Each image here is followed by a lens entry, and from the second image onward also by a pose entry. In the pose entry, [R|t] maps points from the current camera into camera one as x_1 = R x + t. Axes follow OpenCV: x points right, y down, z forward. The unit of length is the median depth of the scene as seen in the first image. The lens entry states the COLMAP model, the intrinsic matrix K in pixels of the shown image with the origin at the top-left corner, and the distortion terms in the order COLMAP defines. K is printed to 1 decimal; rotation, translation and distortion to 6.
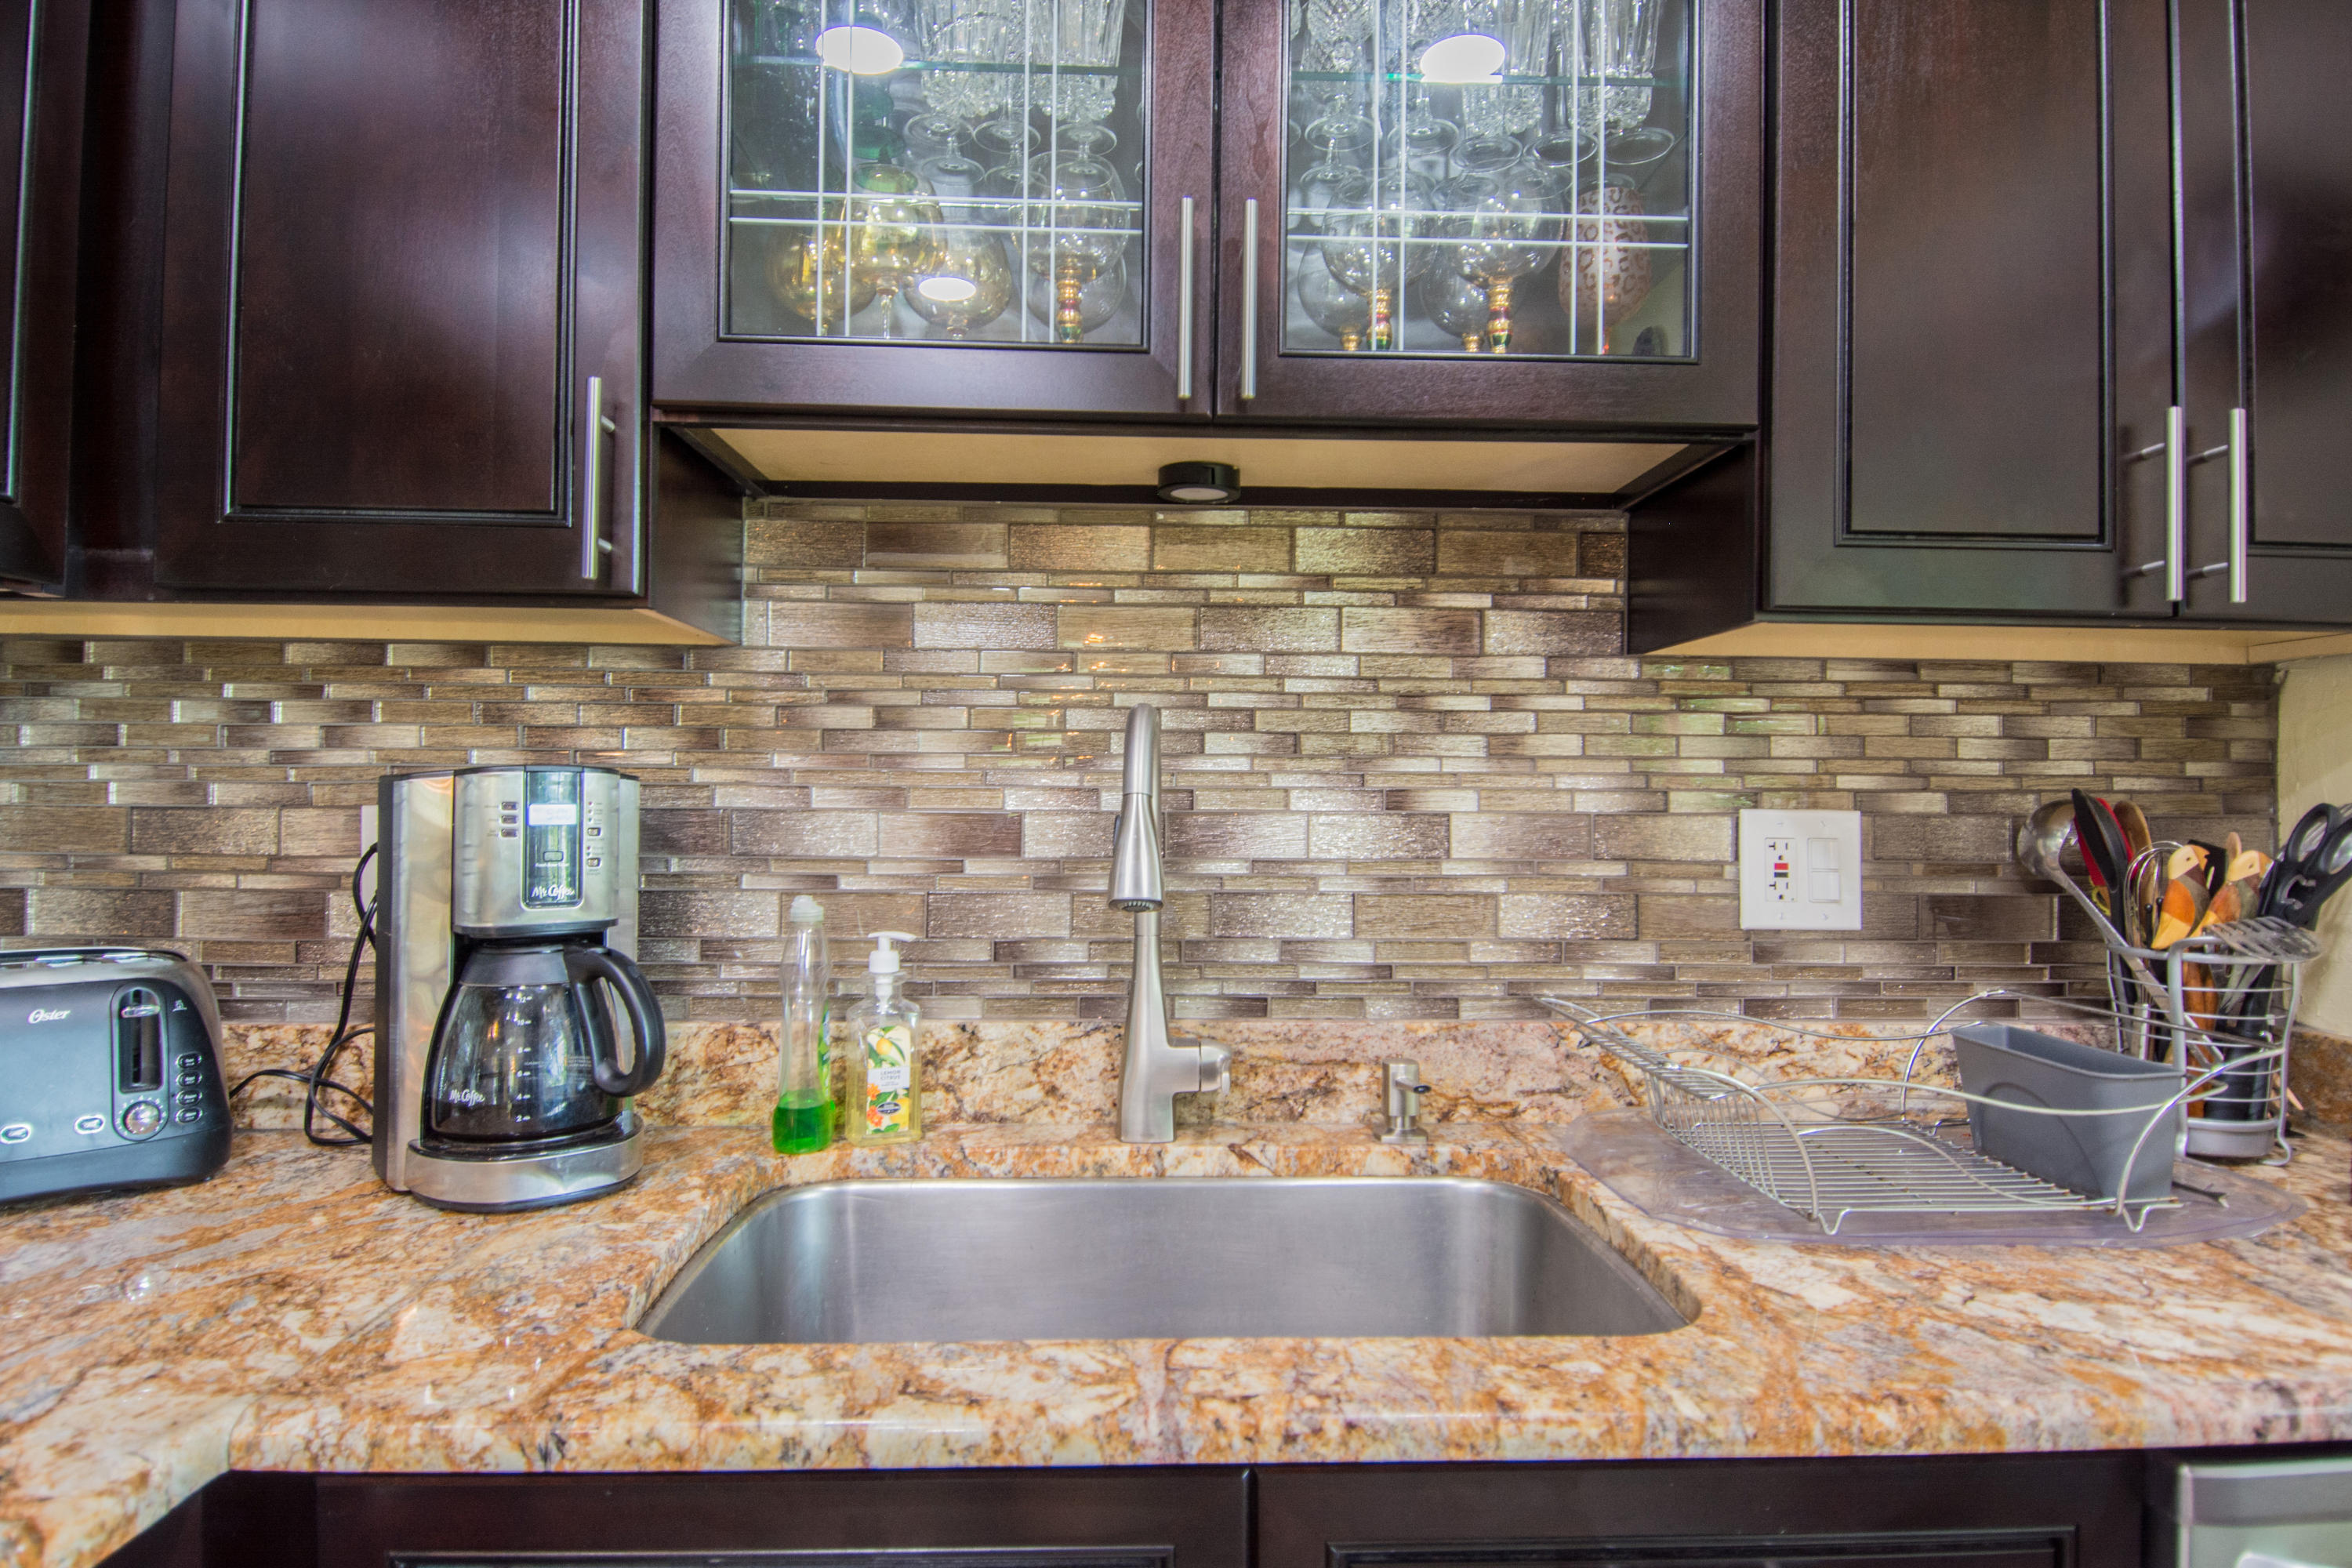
lens RADIAL K [[1235.7, 0, 1164.0], [0, 1235.7, 771.2], [0, 0, 1]] dist [0.053745, -0.054508]
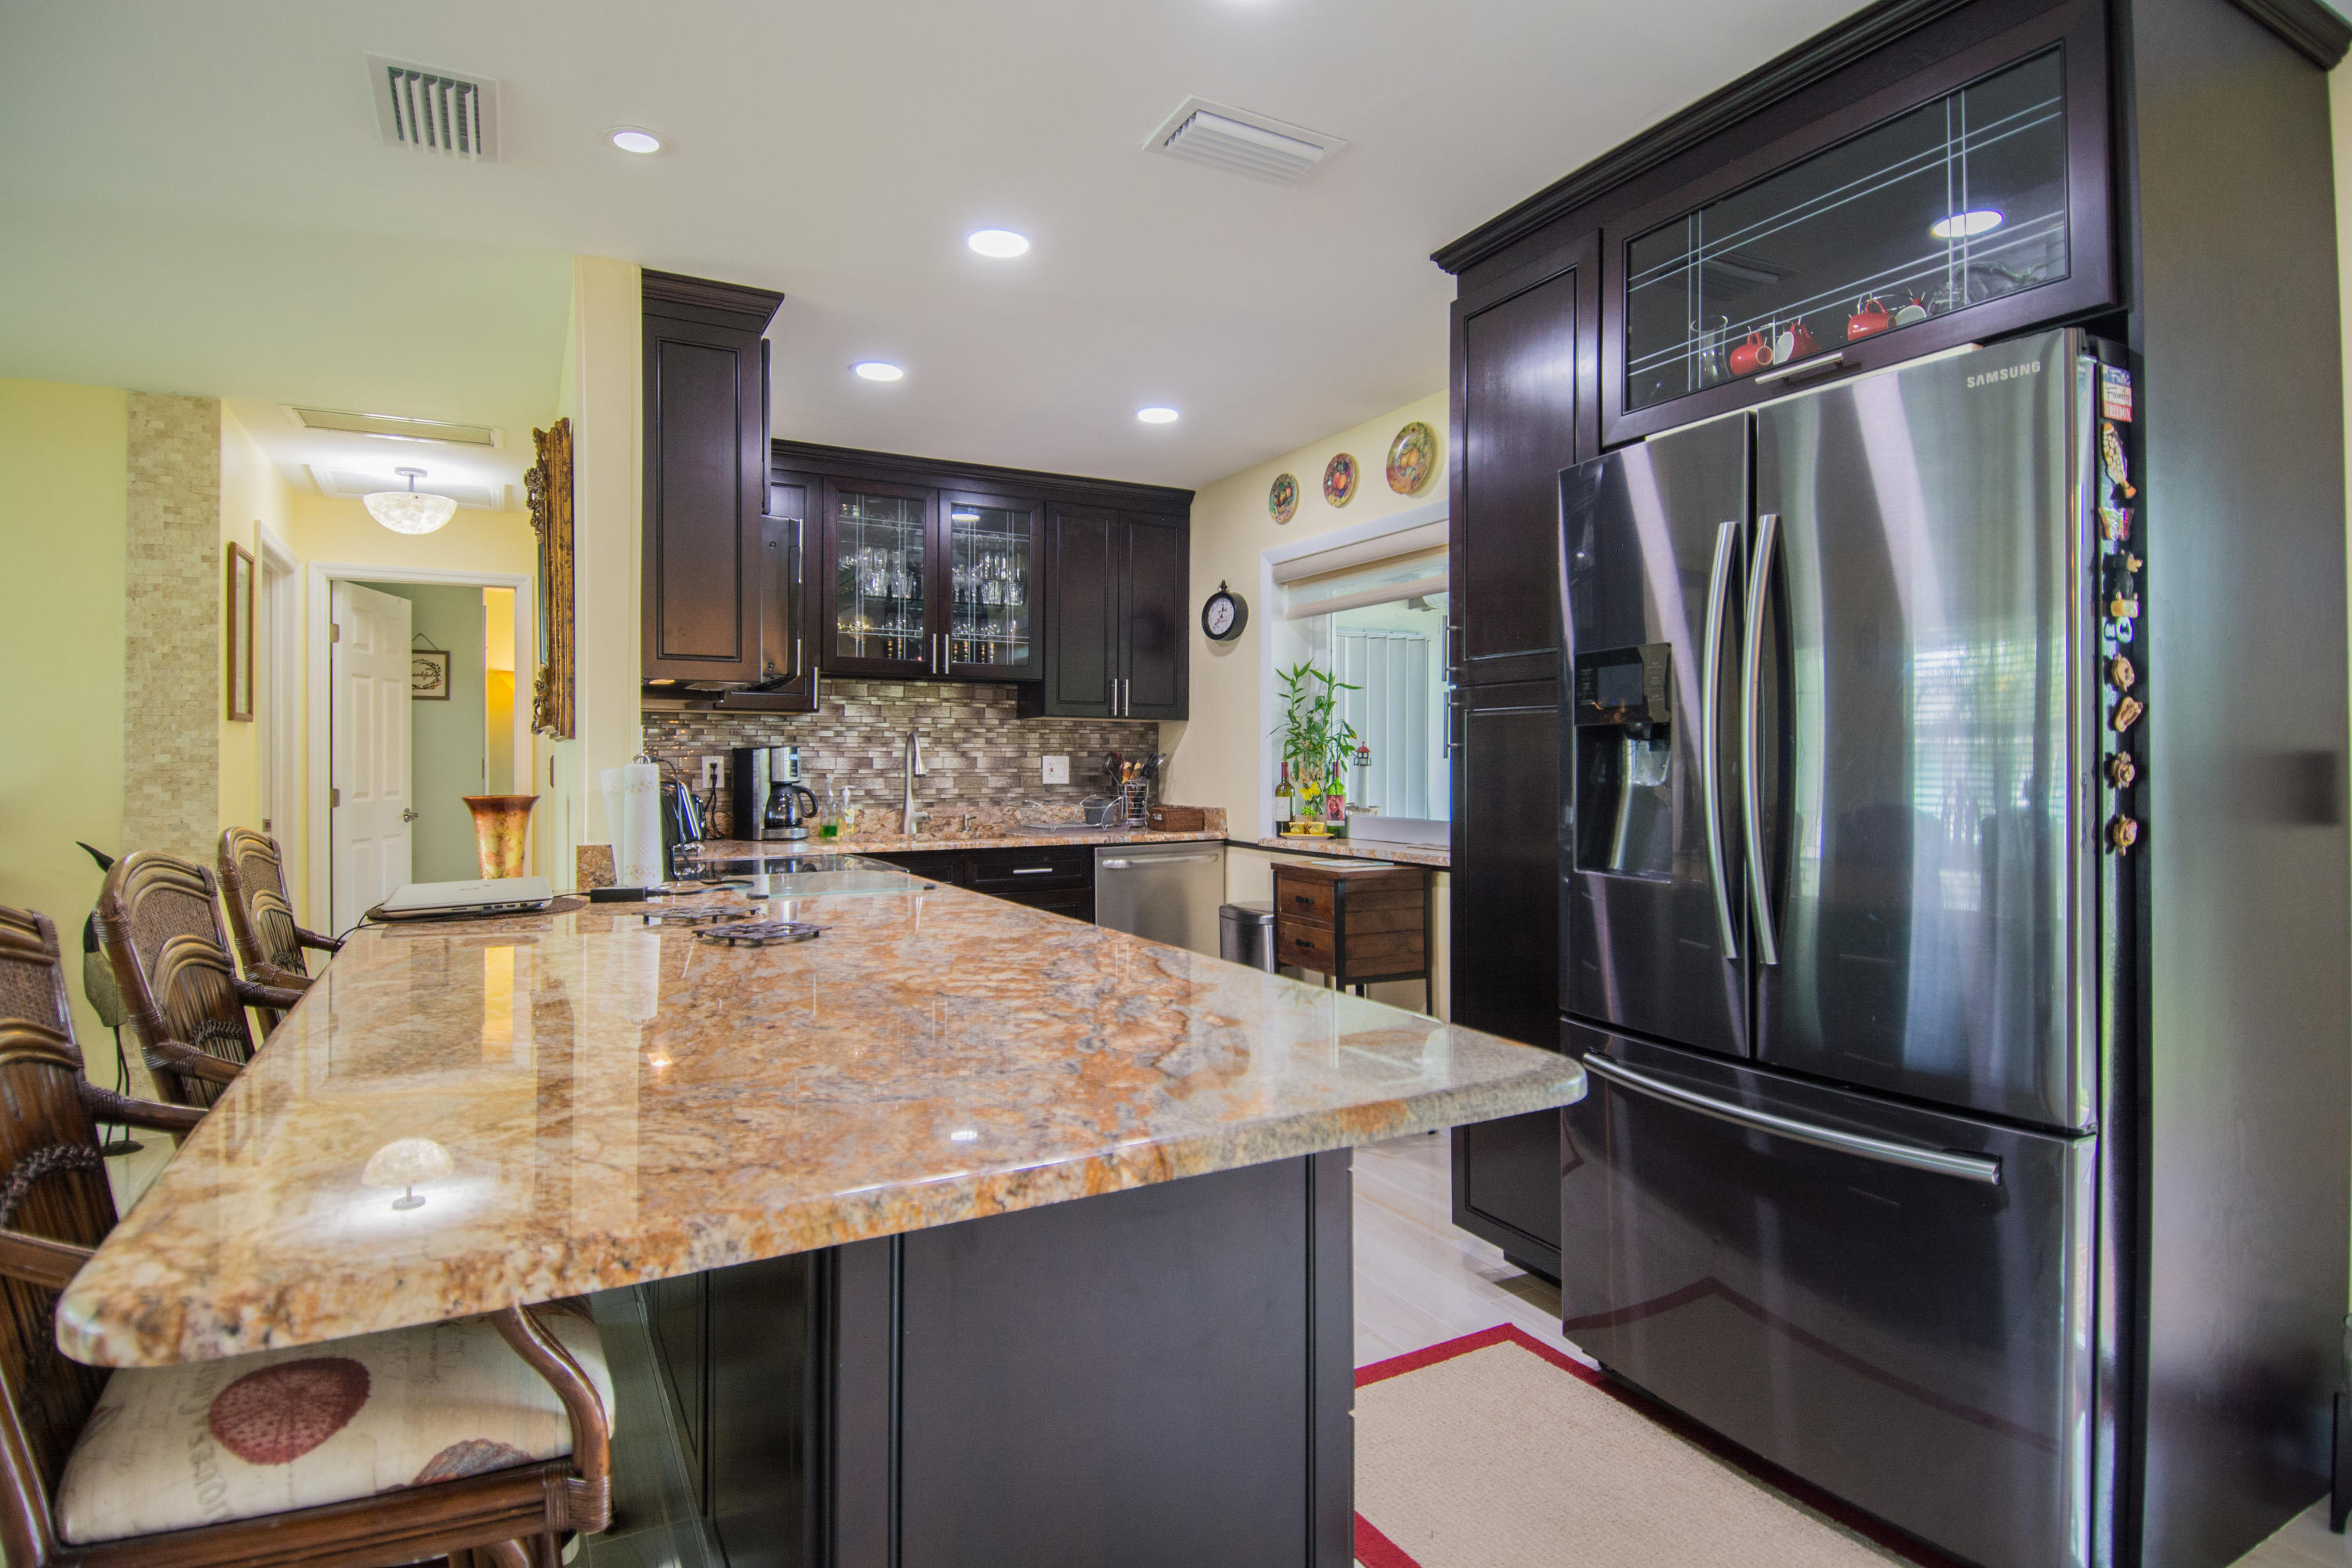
lens RADIAL K [[1217.0, 0, 1176.1], [0, 1217.0, 752.3], [0, 0, 1]] dist [0.046530, -0.052471]
pose [[0.894348, -0.003267, 0.447360, -0.992972], [0.002963, 0.999995, 0.001379, 0.014553], [-0.447362, 0.000092, 0.894353, -2.930831]]
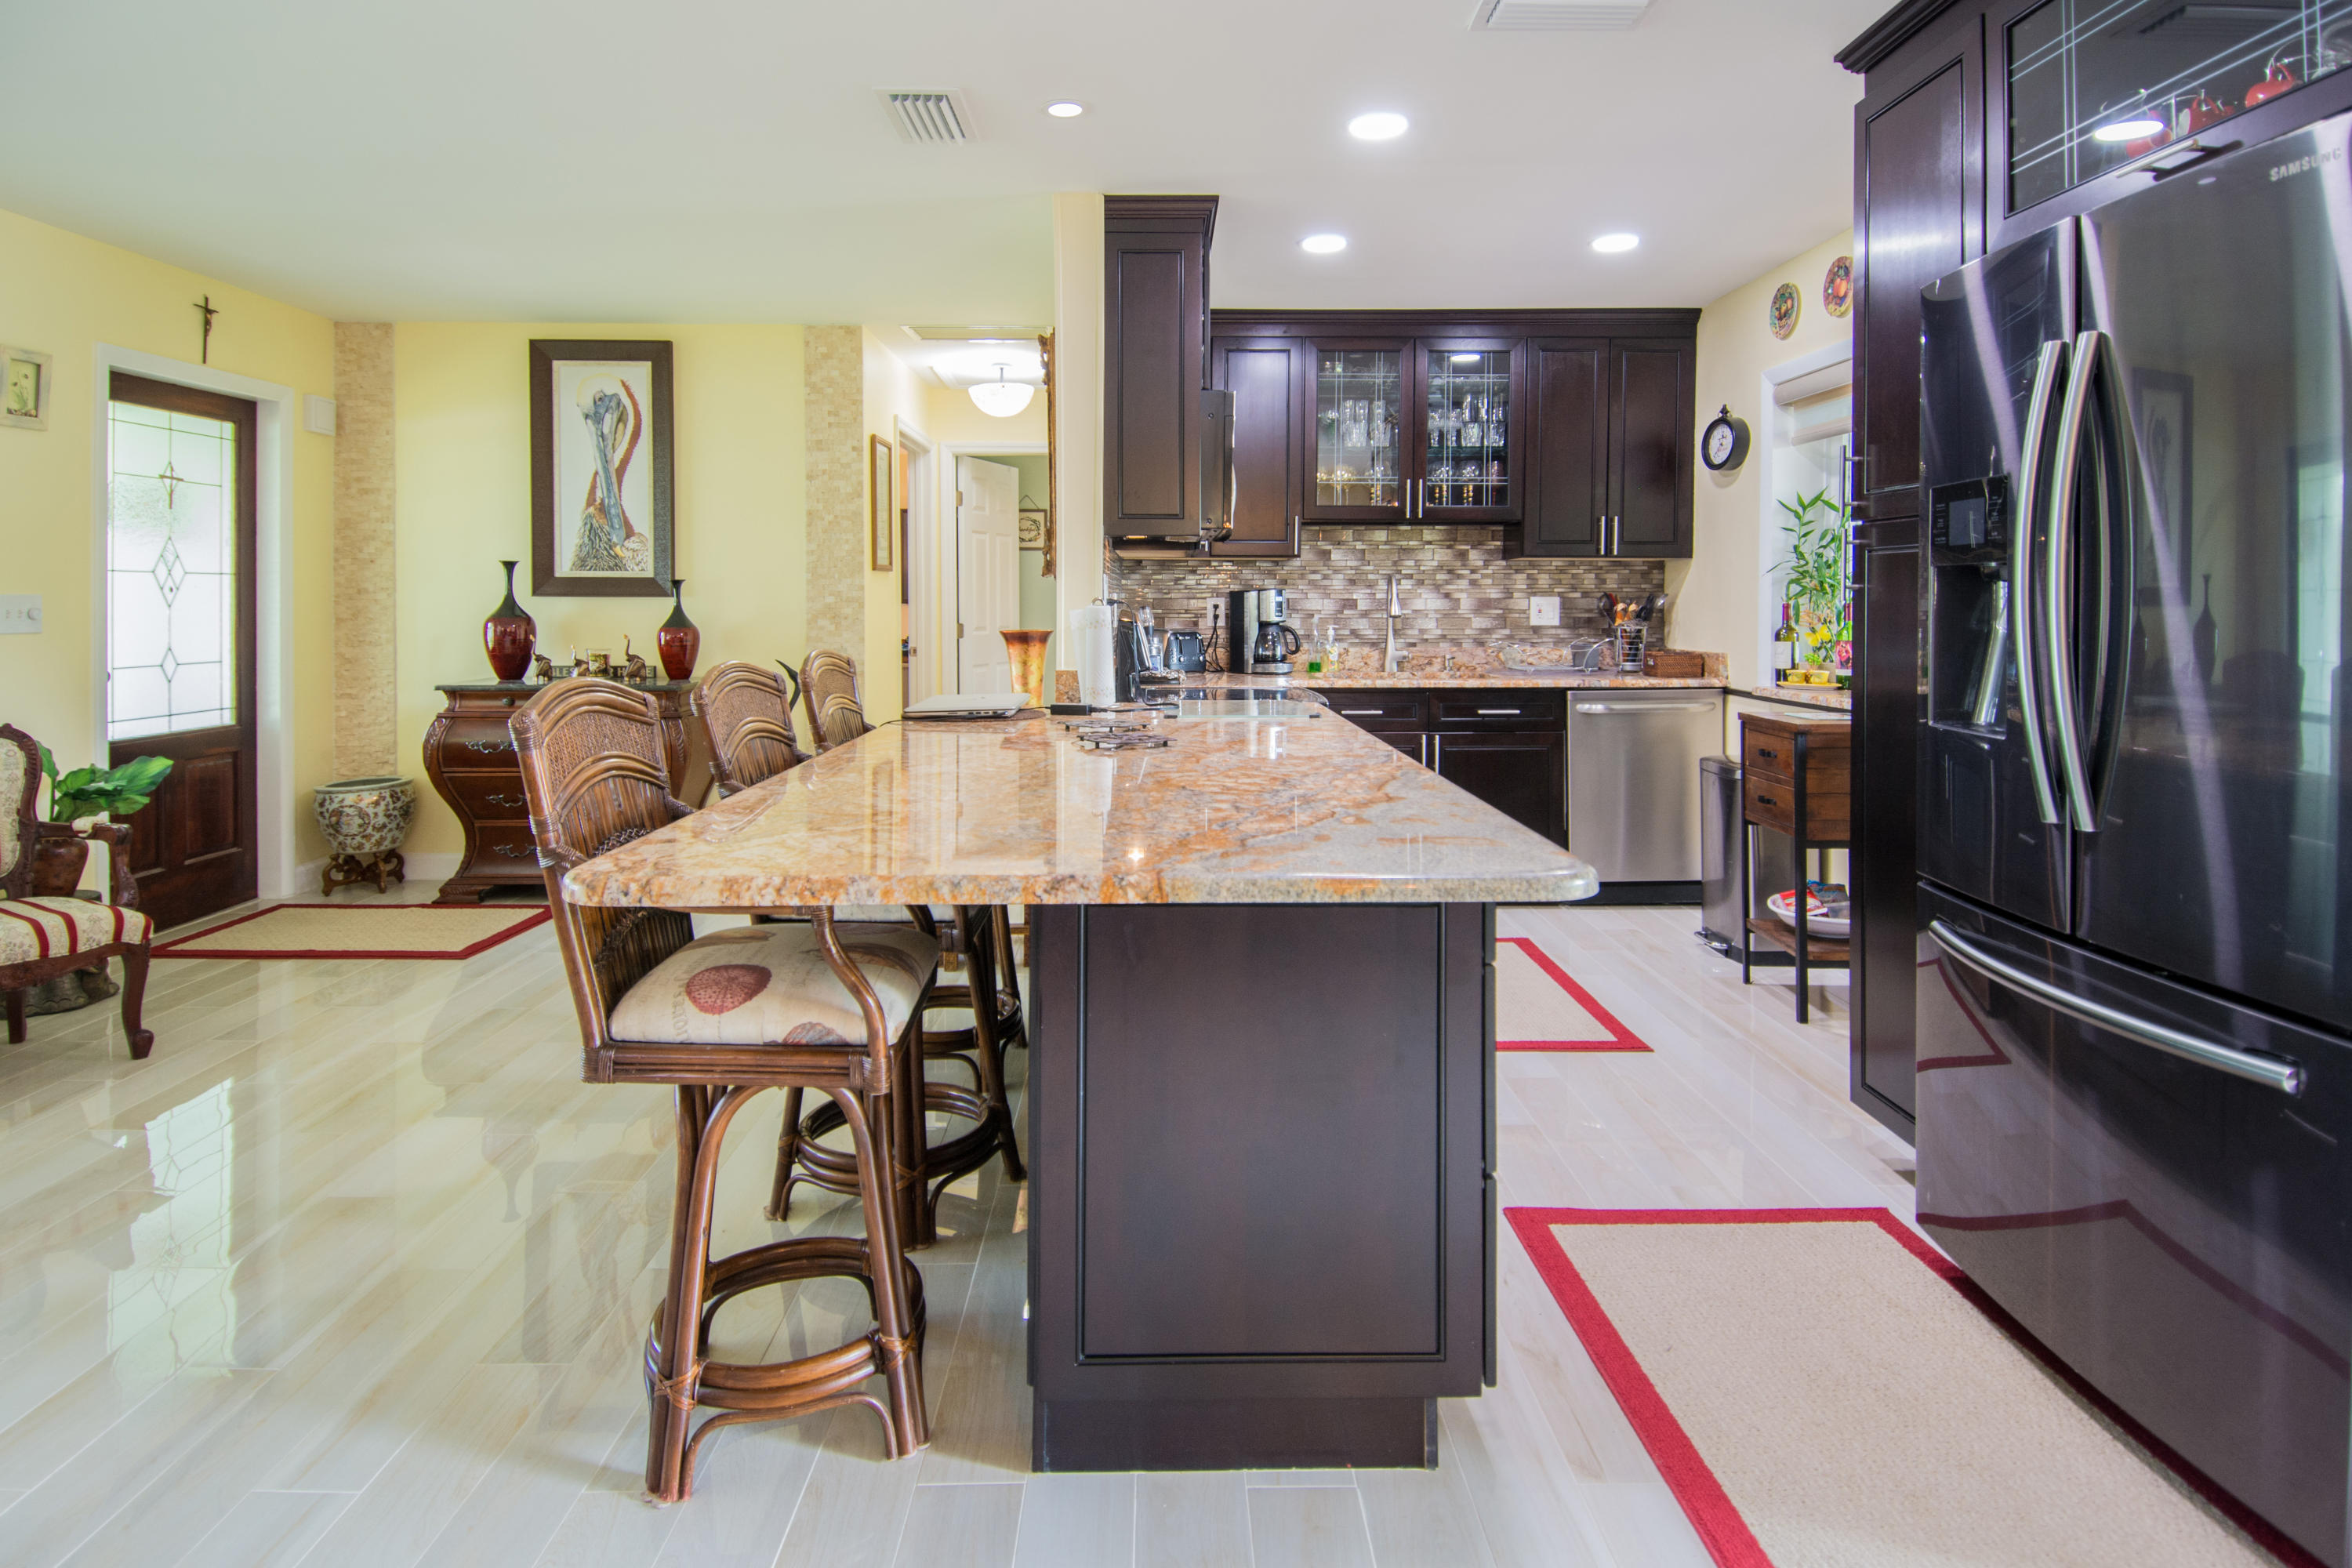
lens RADIAL K [[1281.7, 0, 1177.2], [0, 1281.7, 620.6], [0, 0, 1]] dist [0.062752, -0.089681]
pose [[0.999801, -0.005060, -0.019276, -0.640238], [0.005485, 0.999741, 0.022070, 0.008447], [0.019159, -0.022171, 0.999571, -3.356181]]
